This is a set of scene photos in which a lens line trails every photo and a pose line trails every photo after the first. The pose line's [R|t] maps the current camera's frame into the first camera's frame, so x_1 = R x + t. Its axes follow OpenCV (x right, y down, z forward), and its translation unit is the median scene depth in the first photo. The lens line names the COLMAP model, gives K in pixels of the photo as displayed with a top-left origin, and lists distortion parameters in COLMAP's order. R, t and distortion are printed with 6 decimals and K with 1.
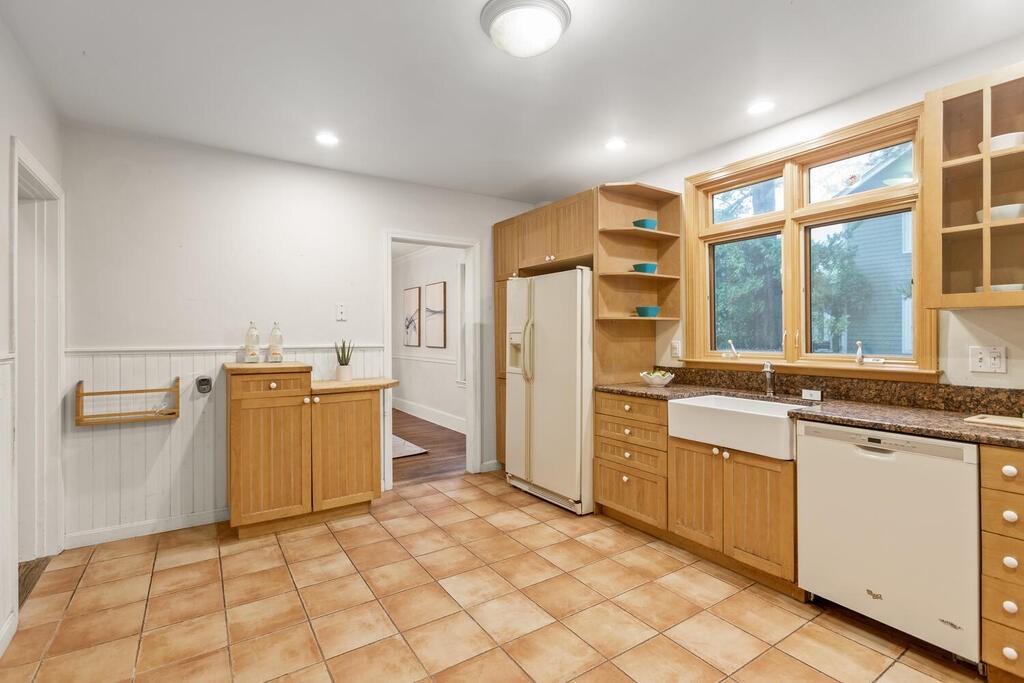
lens RADIAL K [[475.4, 0, 506.8], [0, 475.4, 333.2], [0, 0, 1]] dist [0.000717, 0.000912]
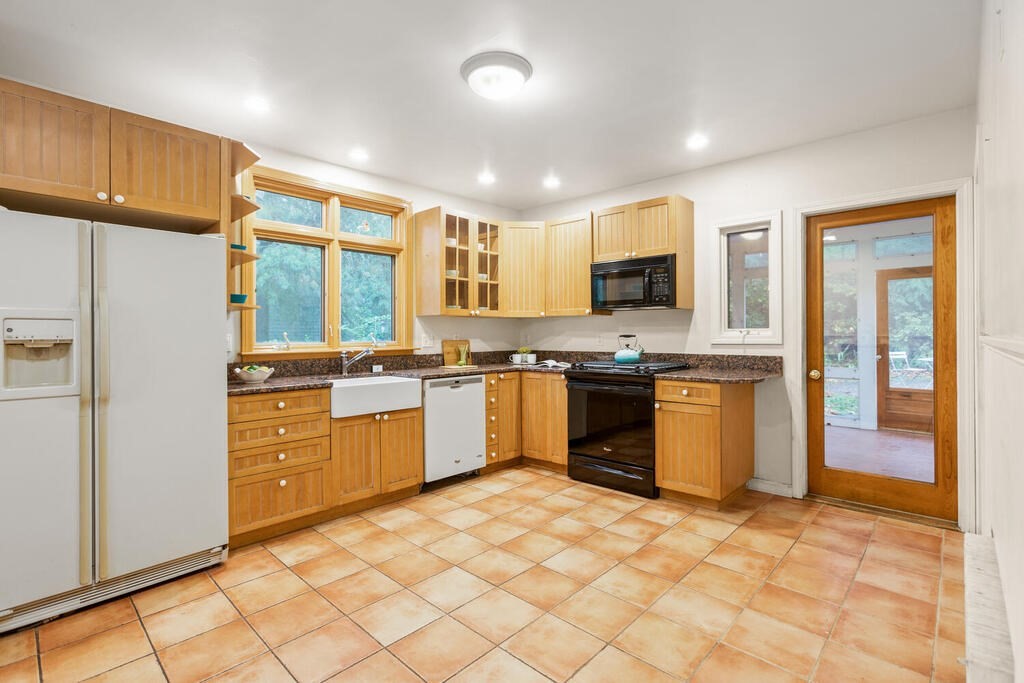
lens RADIAL K [[475.4, 0, 506.8], [0, 475.4, 333.2], [0, 0, 1]] dist [0.000717, 0.000912]
pose [[-0.222979, 0.005396, 0.974808, -0.833313], [0.002004, 0.999985, -0.005077, 0.026267], [-0.974821, 0.000822, -0.222986, 0.882730]]
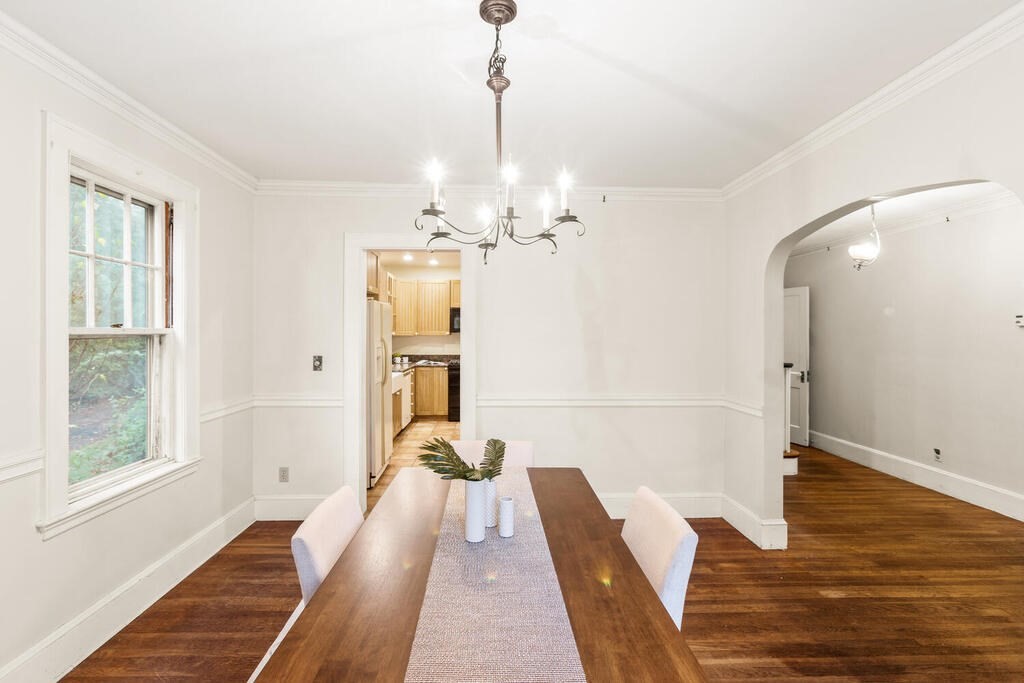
lens RADIAL K [[475.4, 0, 506.8], [0, 475.4, 333.2], [0, 0, 1]] dist [0.000717, 0.000912]
pose [[-0.852245, -0.002259, 0.523137, -1.205151], [-0.003432, 0.999993, -0.001273, -0.051228], [-0.523131, -0.002881, -0.852247, 2.573661]]
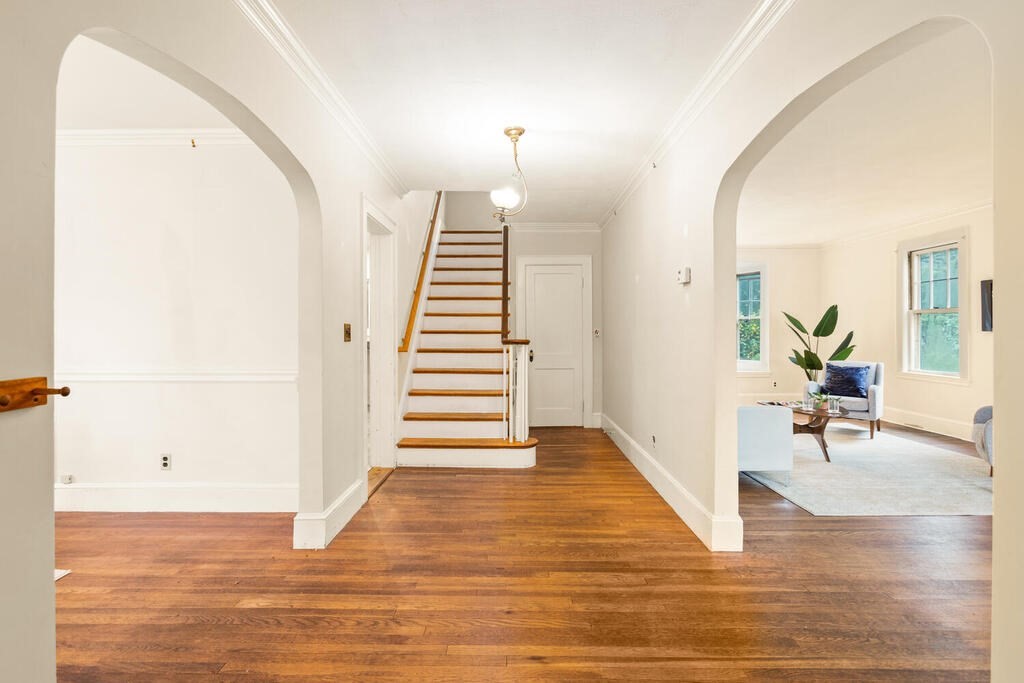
lens RADIAL K [[486.9, 0, 508.3], [0, 486.9, 322.1], [0, 0, 1]] dist [-0.025548, 0.015864]
pose [[-0.826690, 0.016360, 0.562419, -2.051247], [0.003921, 0.999720, -0.023318, 0.037468], [-0.562643, -0.017071, -0.826523, 1.829144]]
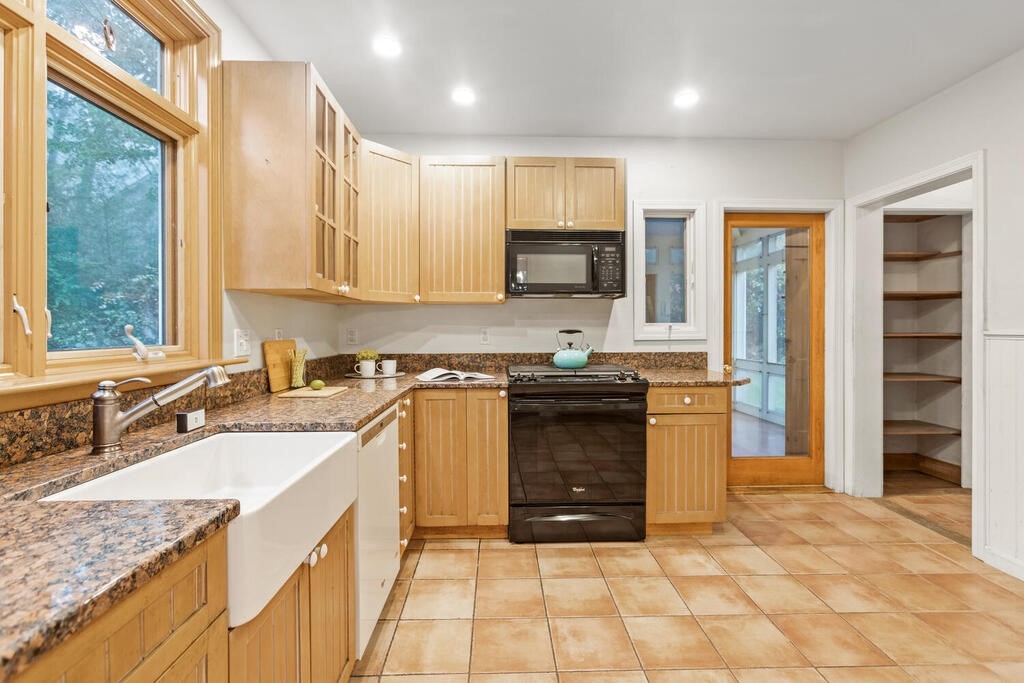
lens RADIAL K [[475.4, 0, 506.8], [0, 475.4, 333.2], [0, 0, 1]] dist [0.000717, 0.000912]
pose [[-0.846544, -0.000380, 0.532318, 0.029991], [0.003961, 0.999968, 0.007012, 0.023556], [-0.532303, 0.008044, -0.846515, 1.202119]]
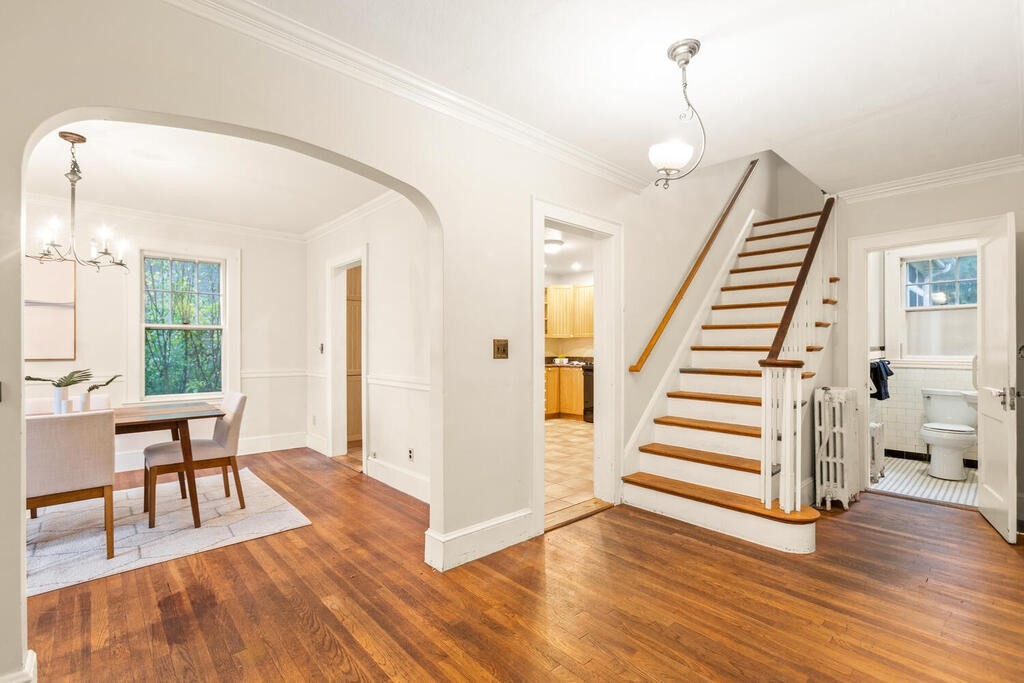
lens RADIAL K [[462.9, 0, 510.5], [0, 462.9, 345.6], [0, 0, 1]] dist [-0.001833, 0.000326]
pose [[-0.152158, 0.007280, 0.988329, -2.106145], [-0.001385, 0.999970, -0.007579, 0.033752], [-0.988355, -0.002522, -0.152144, 1.225700]]
